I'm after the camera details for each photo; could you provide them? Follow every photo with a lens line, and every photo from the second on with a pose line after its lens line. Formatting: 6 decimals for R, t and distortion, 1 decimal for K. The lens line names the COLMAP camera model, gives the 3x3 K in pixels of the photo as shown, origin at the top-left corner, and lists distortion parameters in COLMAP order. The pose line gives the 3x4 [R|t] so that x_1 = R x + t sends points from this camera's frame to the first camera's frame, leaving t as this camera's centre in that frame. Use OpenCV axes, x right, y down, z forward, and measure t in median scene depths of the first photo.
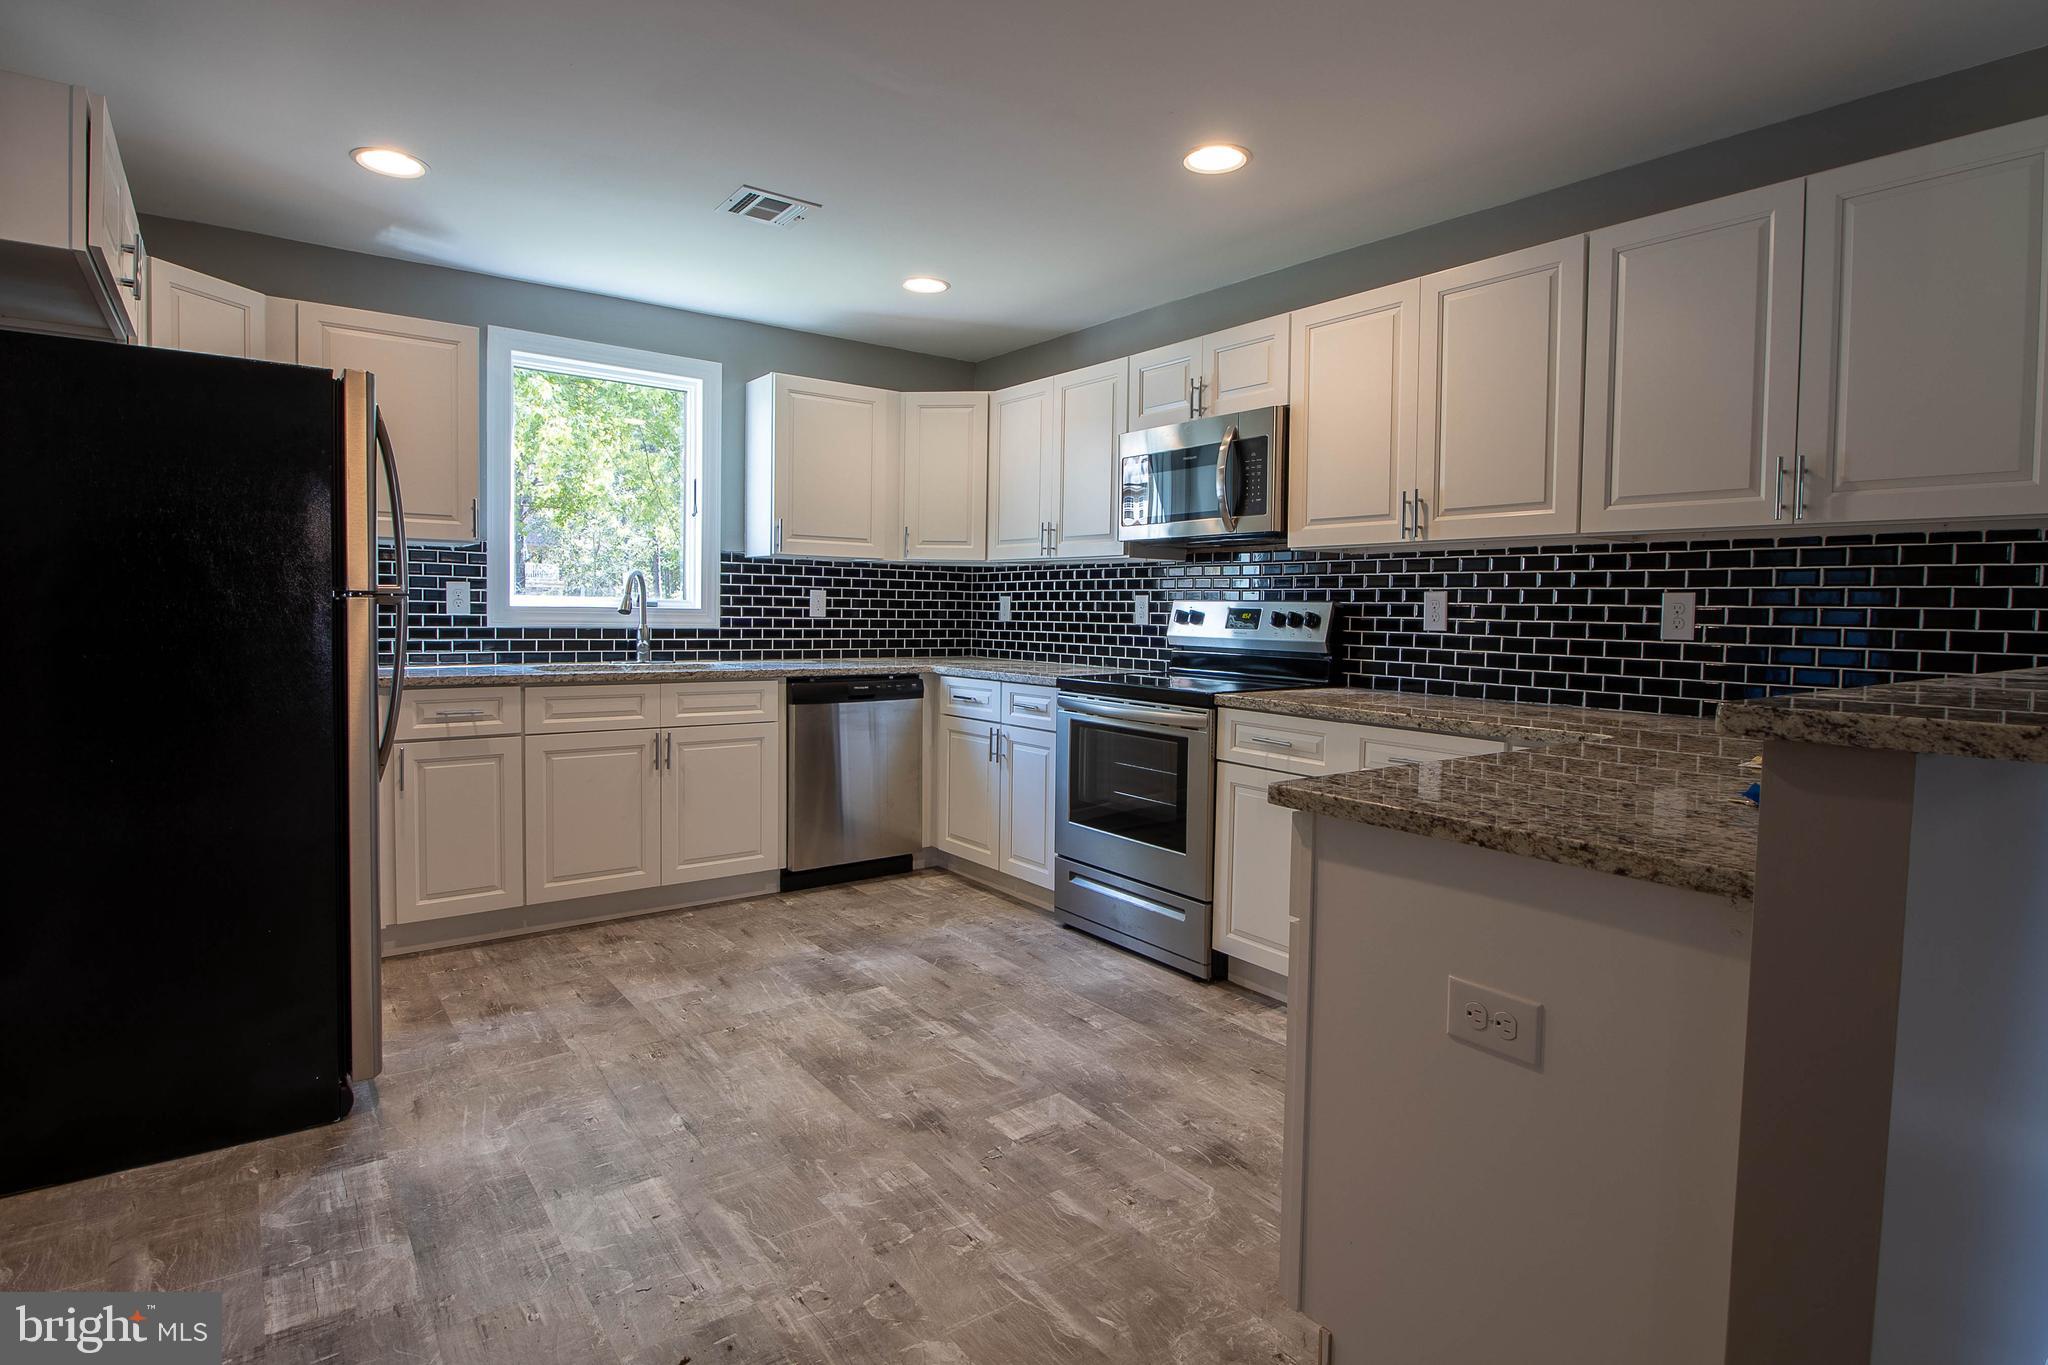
lens RADIAL K [[1046.5, 0, 1015.4], [0, 1046.5, 652.6], [0, 0, 1]] dist [0.006986, -0.006103]
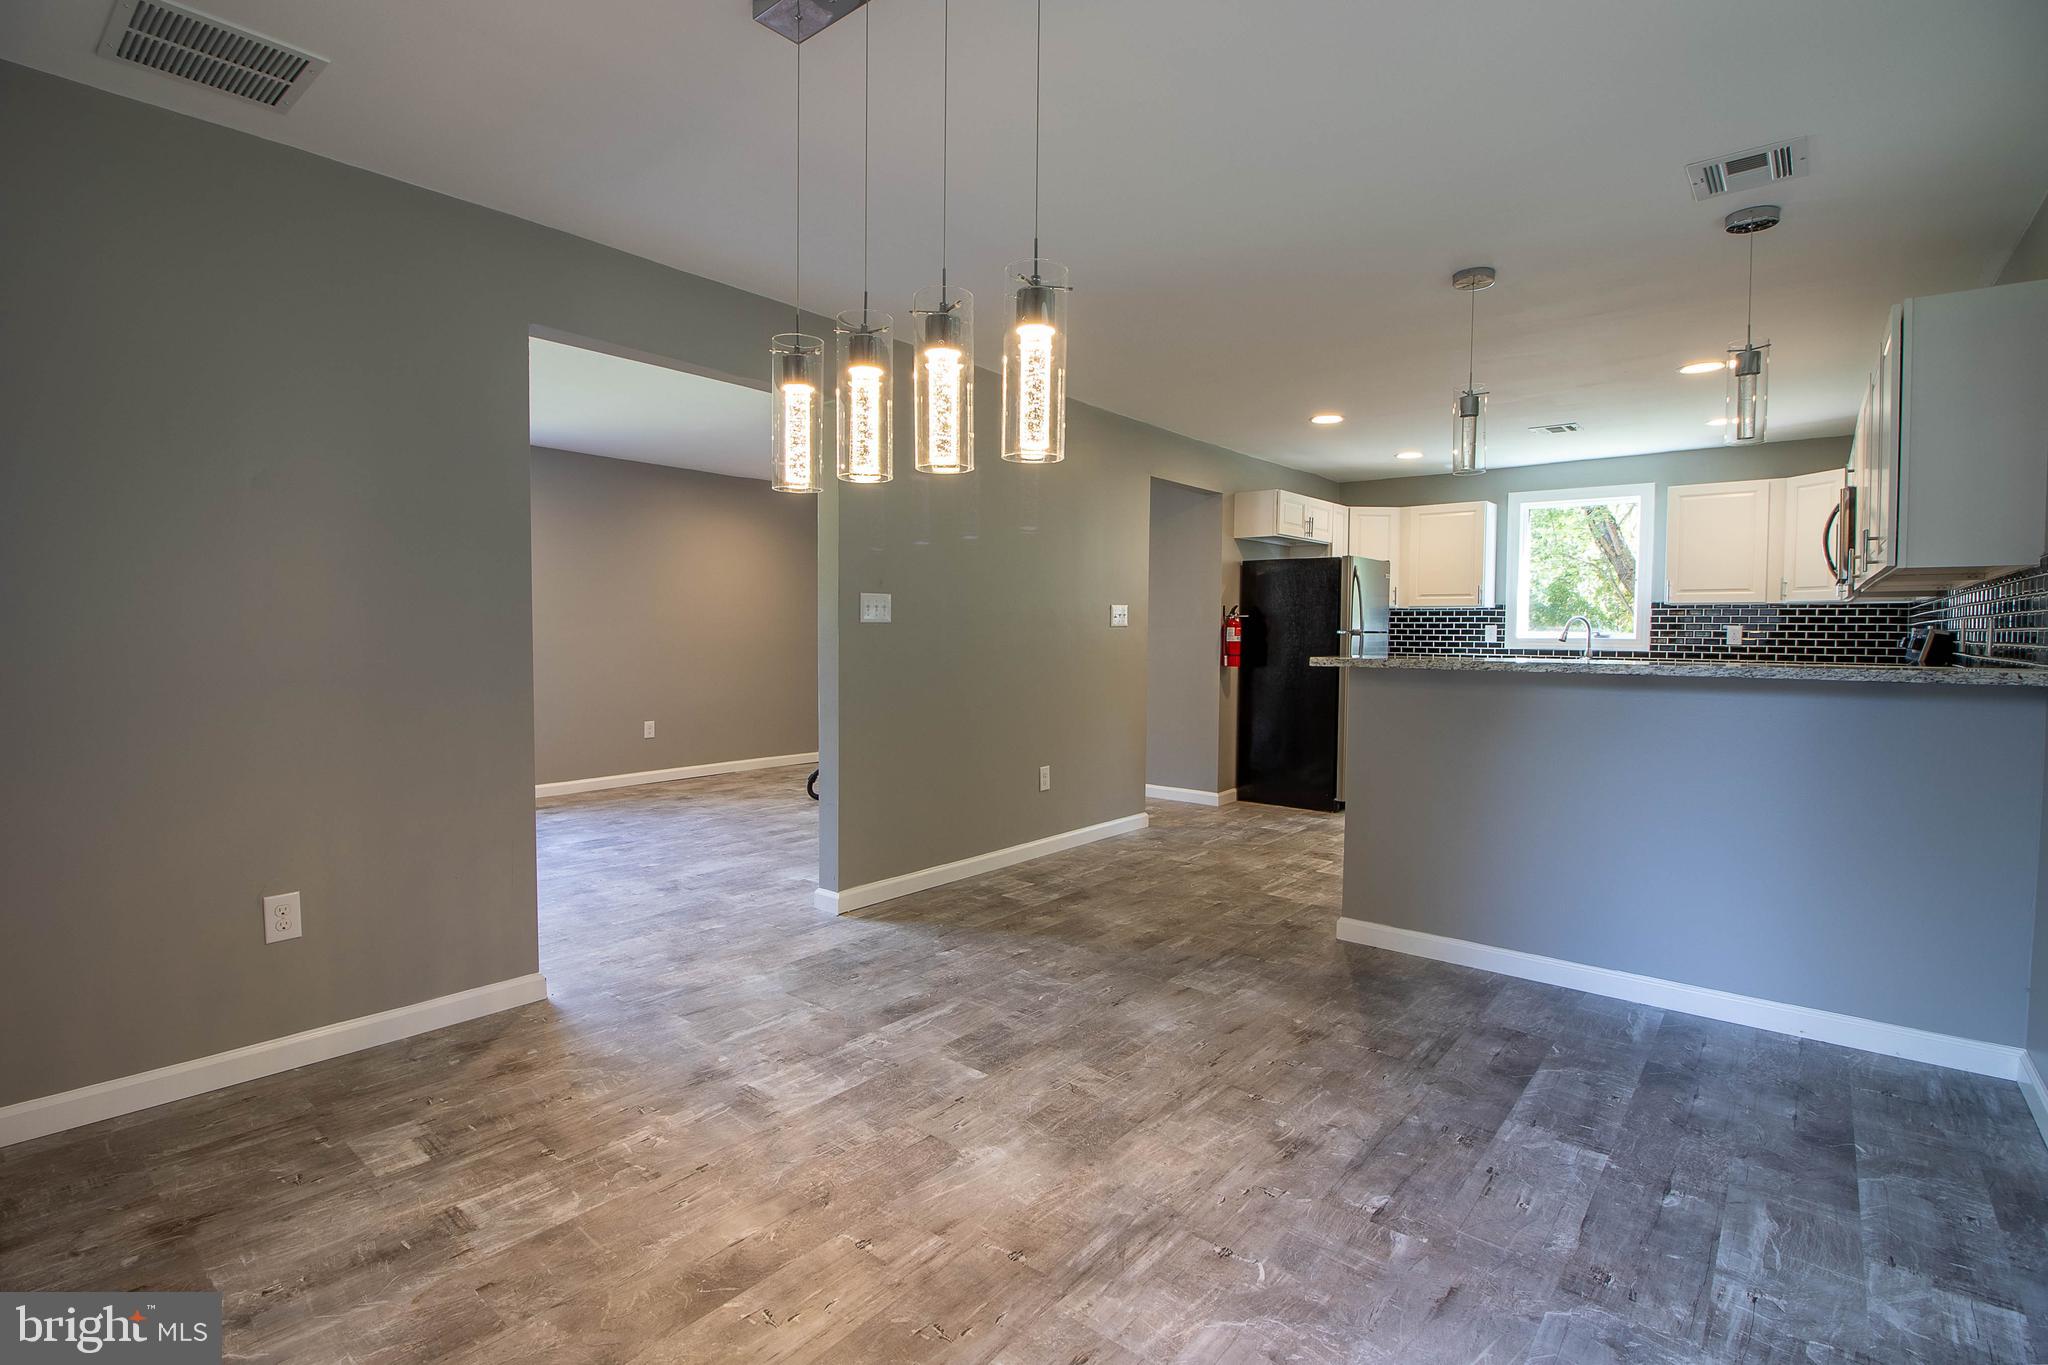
lens RADIAL K [[956.2, 0, 1003.6], [0, 956.2, 666.0], [0, 0, 1]] dist [-0.006787, -0.005584]
pose [[0.229082, 0.023486, -0.973124, 1.034185], [-0.046602, 0.998827, 0.013136, 0.029211], [0.972291, 0.042341, 0.229908, -0.307964]]
